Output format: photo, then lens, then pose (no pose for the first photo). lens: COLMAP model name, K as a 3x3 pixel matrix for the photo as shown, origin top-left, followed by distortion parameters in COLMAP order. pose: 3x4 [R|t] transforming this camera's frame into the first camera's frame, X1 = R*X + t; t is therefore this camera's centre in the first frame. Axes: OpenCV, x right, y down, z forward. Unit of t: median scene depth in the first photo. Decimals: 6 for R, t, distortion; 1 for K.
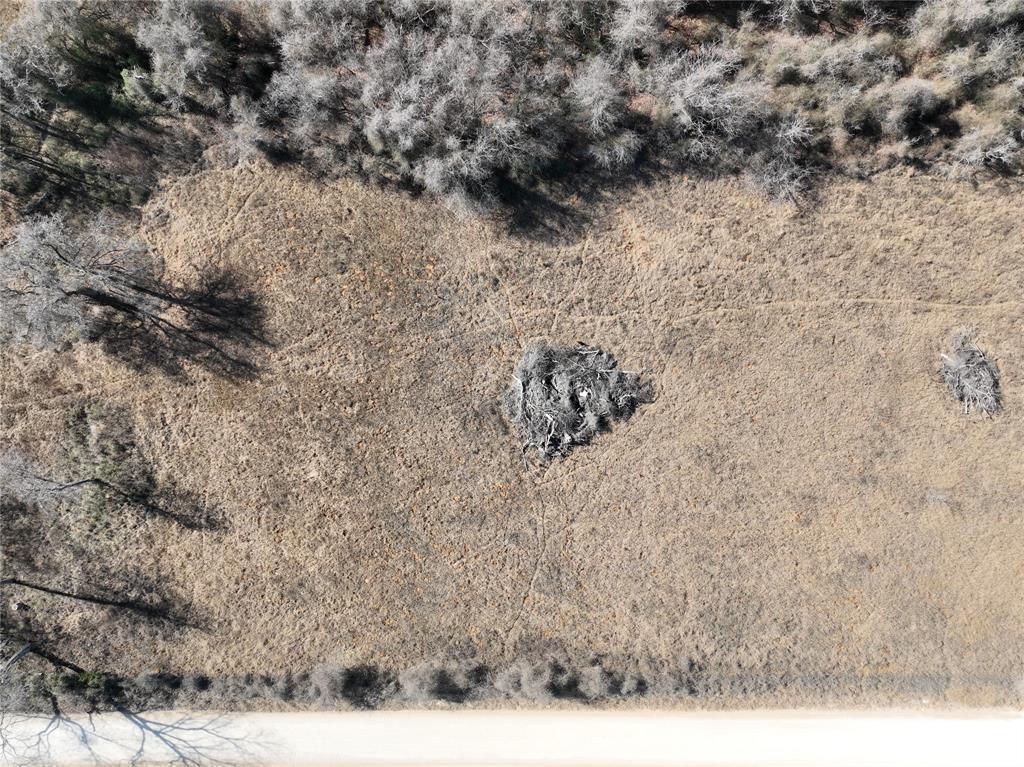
lens RADIAL K [[718.8, 0, 512.0], [0, 718.8, 383.5], [0, 0, 1]] dist [-0.000207, 0.018498]
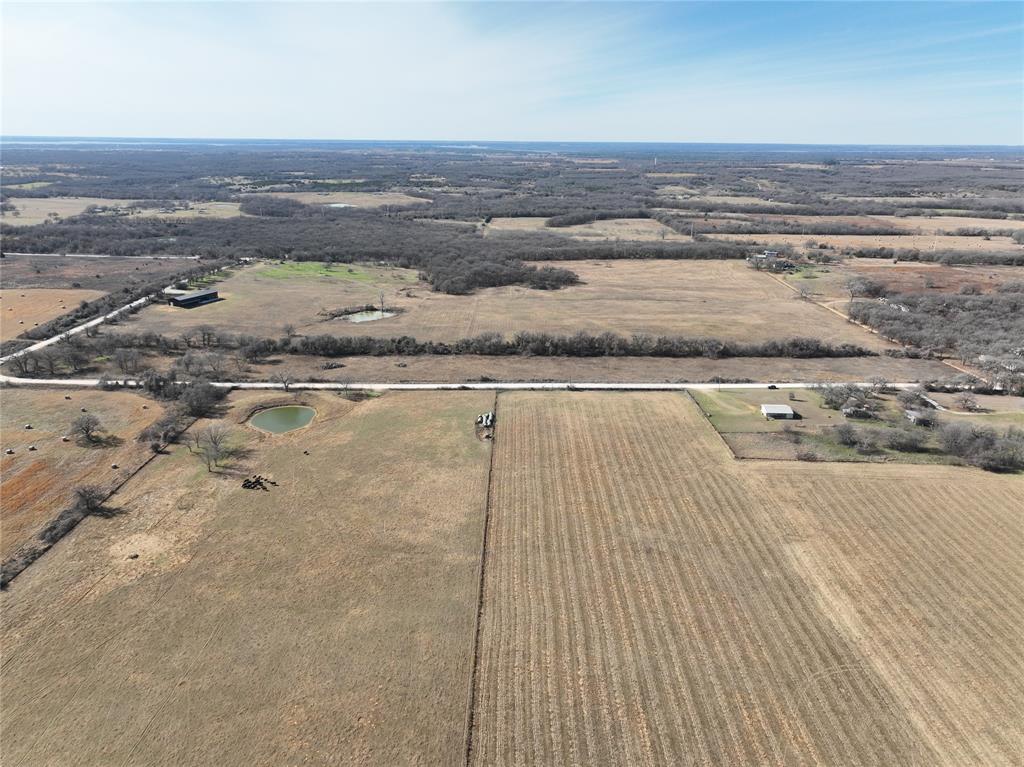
lens RADIAL K [[718.8, 0, 512.0], [0, 718.8, 383.5], [0, 0, 1]] dist [-0.000207, 0.018498]
pose [[0.999452, 0.023349, -0.023445, 1.625882], [-0.030078, 0.345844, -0.937810, 5.278986], [-0.013788, 0.938001, 0.346357, -0.833863]]
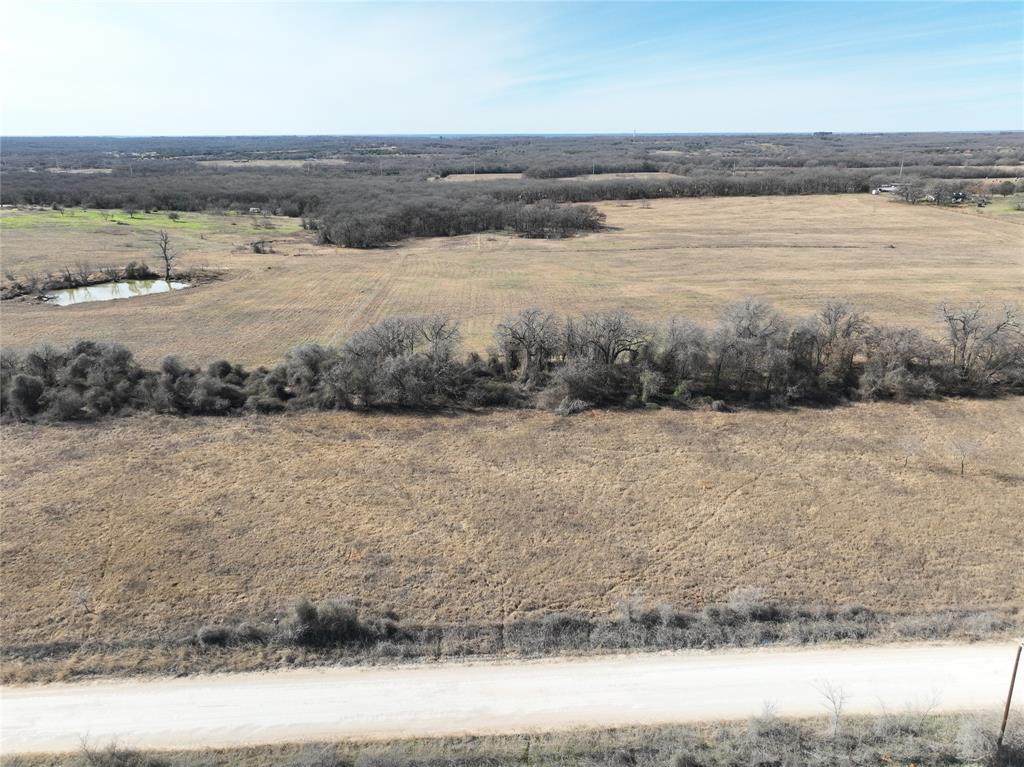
lens RADIAL K [[707.9, 0, 511.7], [0, 707.9, 413.6], [0, 0, 1]] dist [-0.002788, 0.018358]
pose [[0.999806, -0.006578, 0.018589, 1.494481], [0.019681, 0.391030, -0.920168, 1.002162], [-0.001216, 0.920355, 0.391083, 0.434999]]
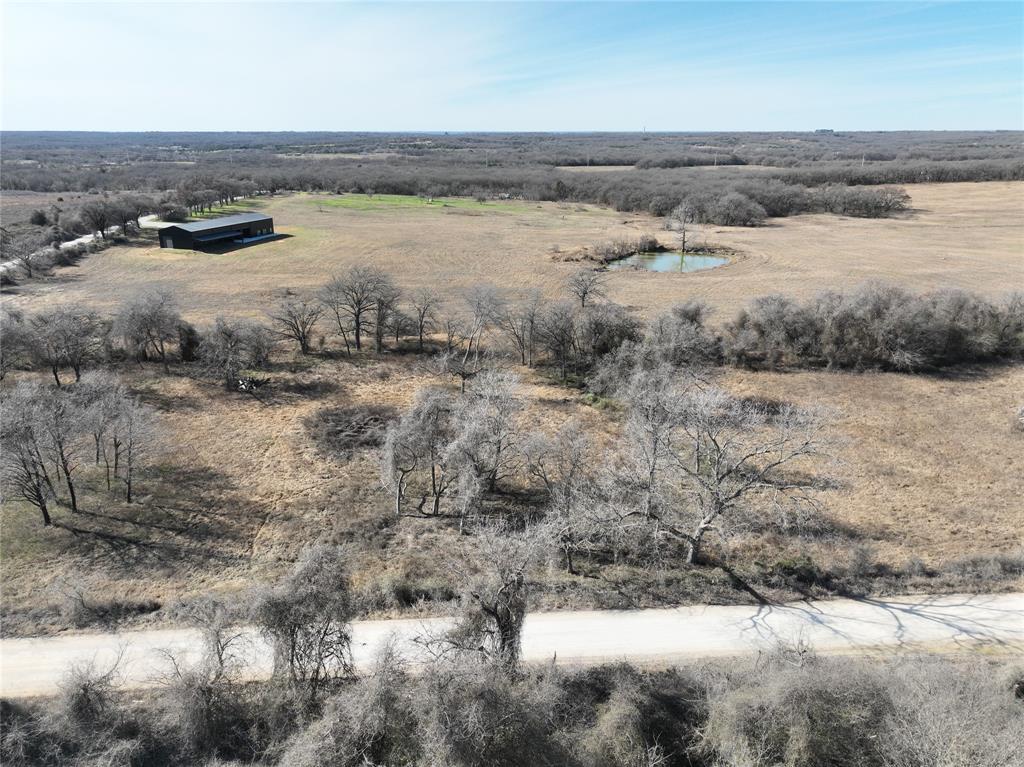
lens RADIAL K [[718.8, 0, 512.0], [0, 718.8, 383.5], [0, 0, 1]] dist [-0.000207, 0.018498]
pose [[0.997878, -0.017053, 0.062838, -0.925372], [0.064803, 0.353933, -0.933023, 1.045282], [-0.006329, 0.935115, 0.354288, 0.524944]]
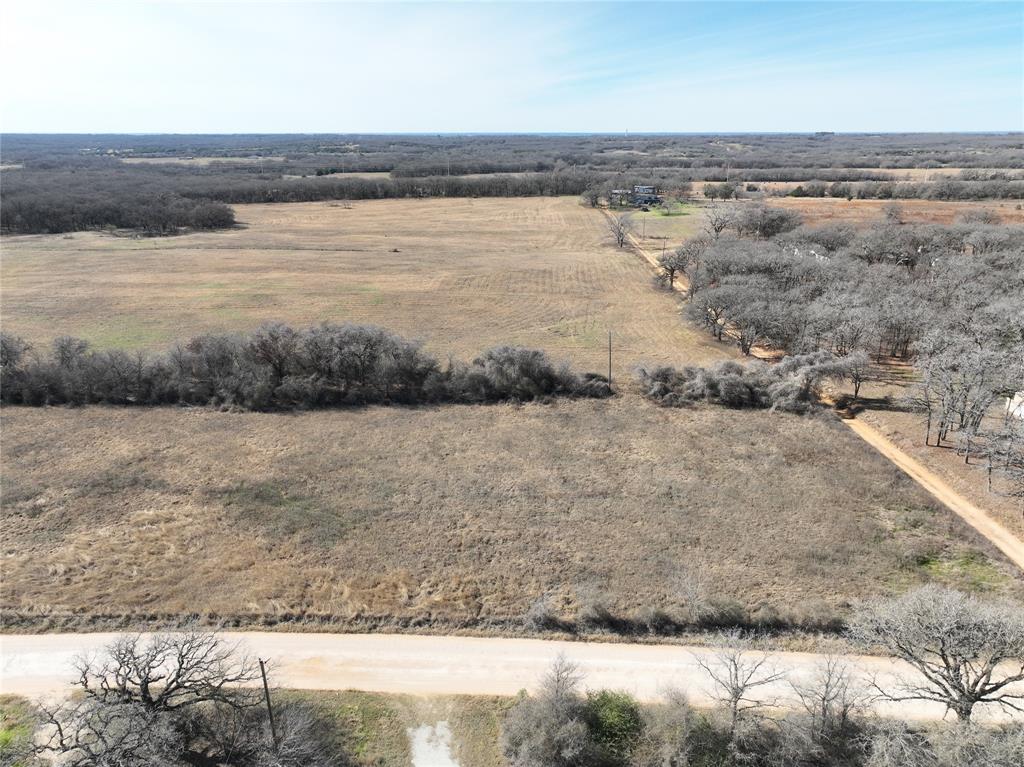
lens RADIAL K [[707.9, 0, 511.7], [0, 707.9, 413.6], [0, 0, 1]] dist [-0.002788, 0.018358]
pose [[0.999239, 0.018277, -0.034445, 4.359304], [-0.038855, 0.392183, -0.919066, 0.913927], [-0.003289, 0.919705, 0.392595, 0.424259]]
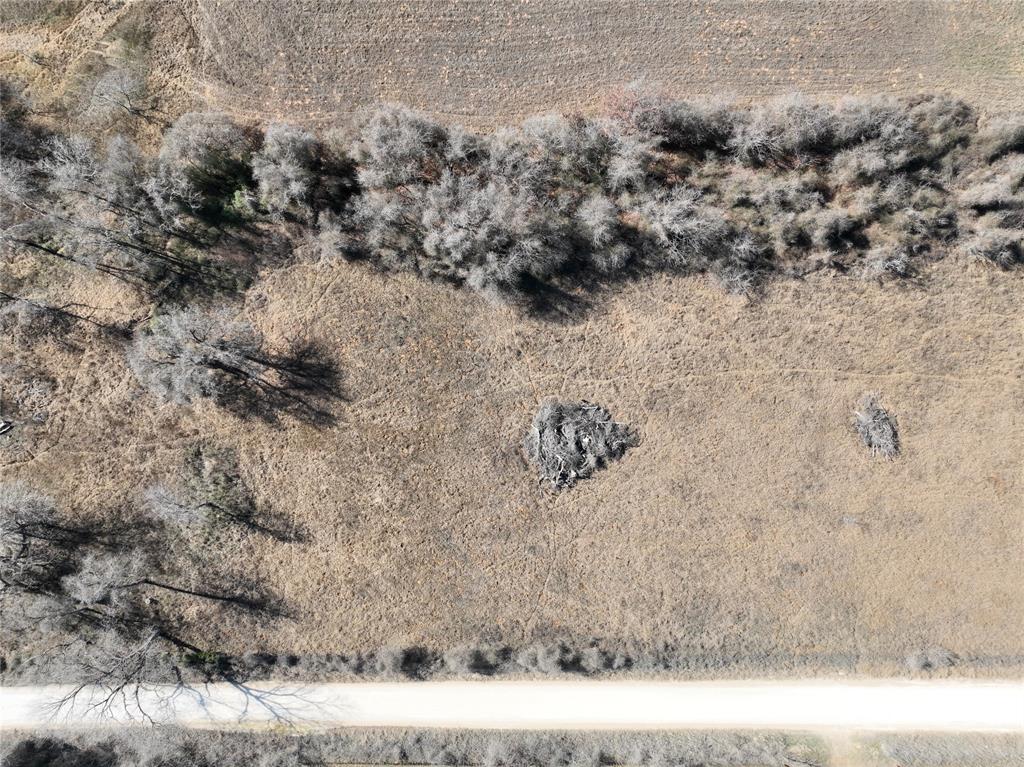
lens RADIAL K [[718.8, 0, 512.0], [0, 718.8, 383.5], [0, 0, 1]] dist [-0.000207, 0.018498]
pose [[0.999815, 0.006793, 0.017974, -0.059082], [-0.006713, 0.999967, -0.004533, -0.081306], [-0.018004, 0.004411, 0.999828, -0.309223]]
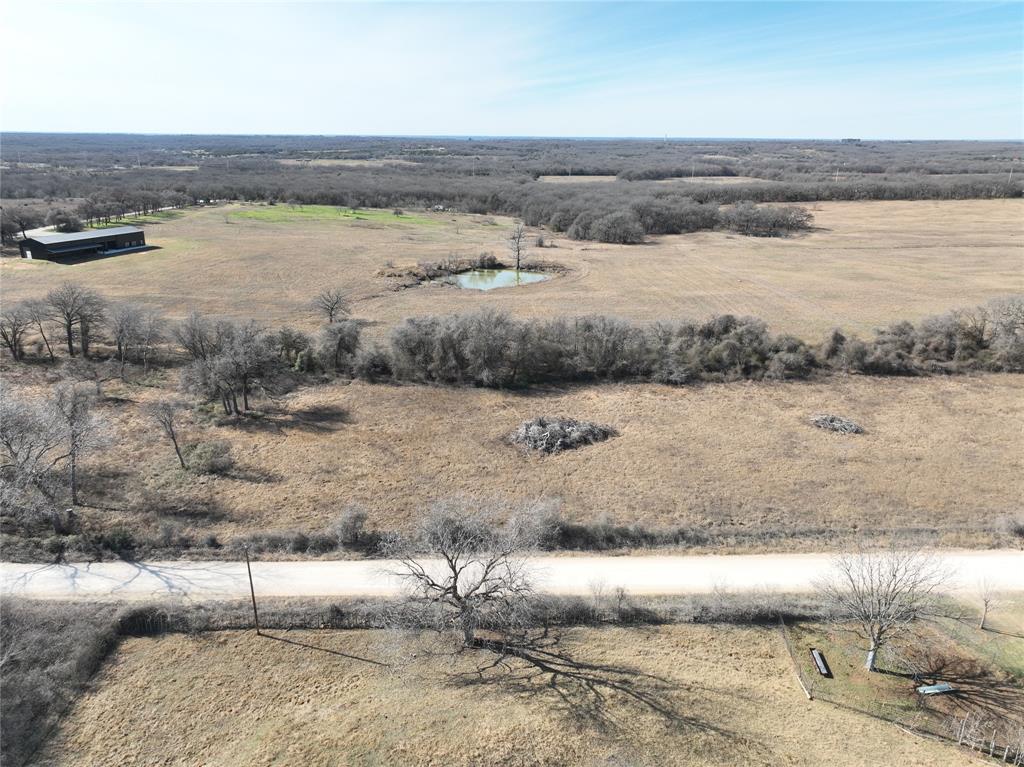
lens RADIAL K [[707.9, 0, 511.7], [0, 707.9, 413.6], [0, 0, 1]] dist [-0.002788, 0.018358]
pose [[0.999806, 0.006904, 0.018439, -0.036447], [0.014307, 0.388637, -0.921280, 1.259313], [-0.013527, 0.921365, 0.388463, 0.434161]]
